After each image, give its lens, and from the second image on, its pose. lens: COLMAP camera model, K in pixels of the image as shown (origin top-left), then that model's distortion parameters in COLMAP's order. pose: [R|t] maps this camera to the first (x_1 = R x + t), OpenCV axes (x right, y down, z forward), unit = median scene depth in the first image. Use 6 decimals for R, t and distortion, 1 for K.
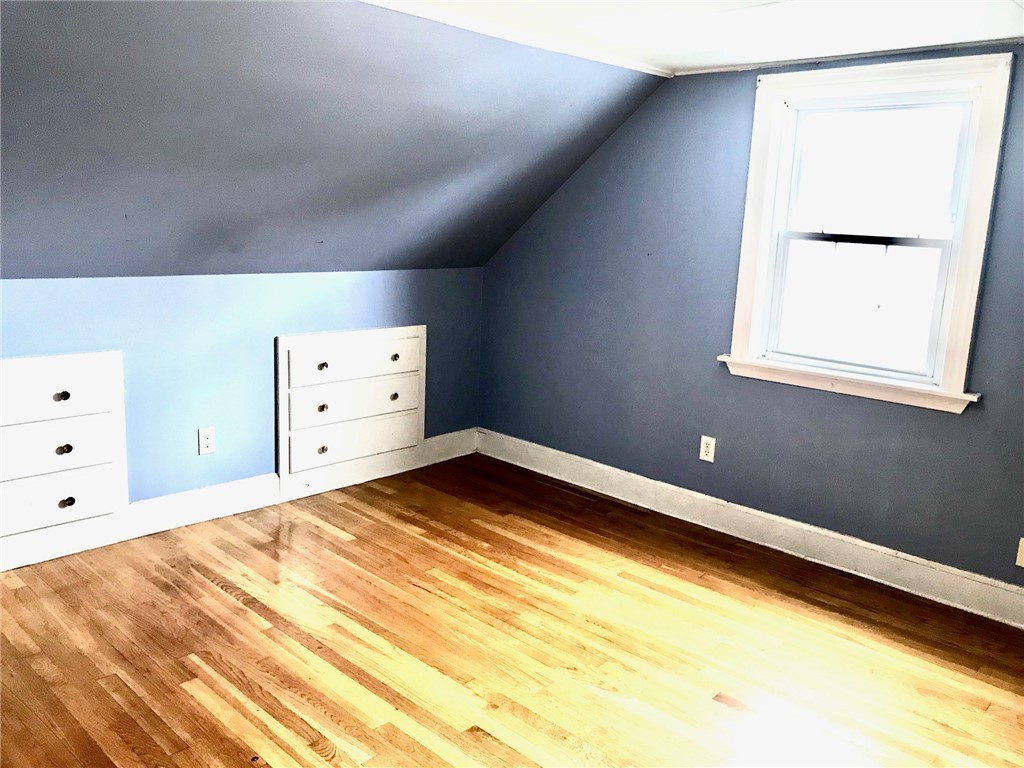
lens RADIAL K [[844.7, 0, 511.2], [0, 844.7, 380.6], [0, 0, 1]] dist [0.013473, 0.004444]
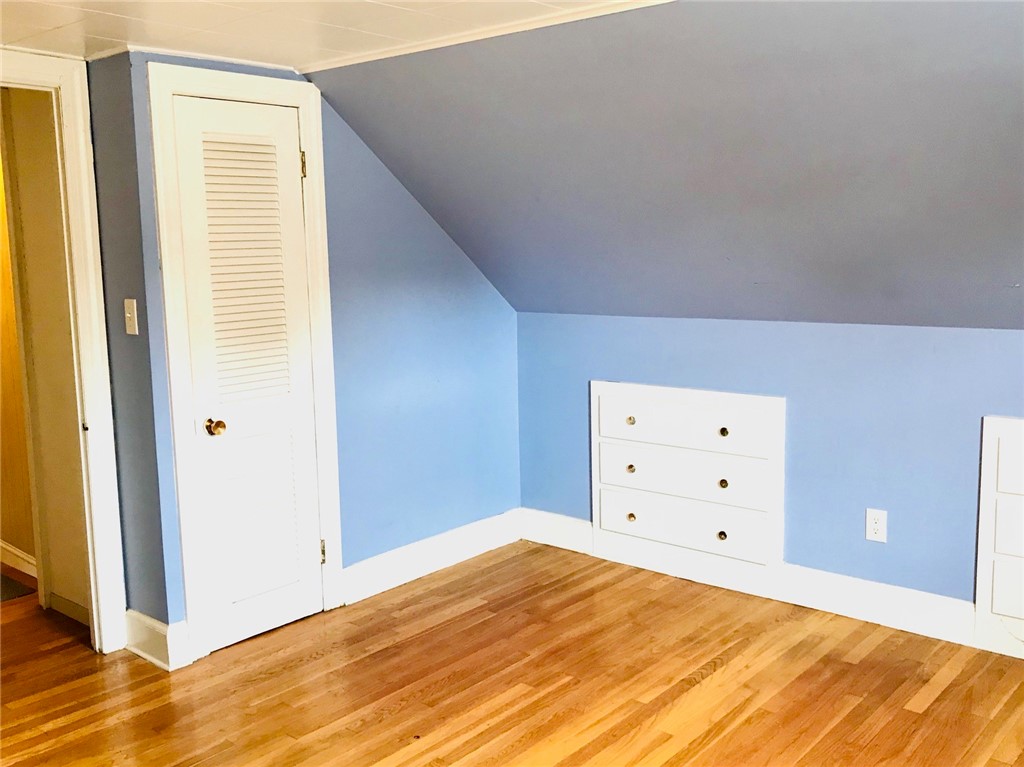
lens RADIAL K [[1001.7, 0, 511.6], [0, 1001.7, 384.3], [0, 0, 1]] dist [-0.027764, 0.000000]
pose [[0.063772, 0.109318, -0.991959, 0.708264], [-0.179661, 0.979000, 0.096339, -0.117482], [0.981659, 0.172073, 0.082073, 0.687737]]
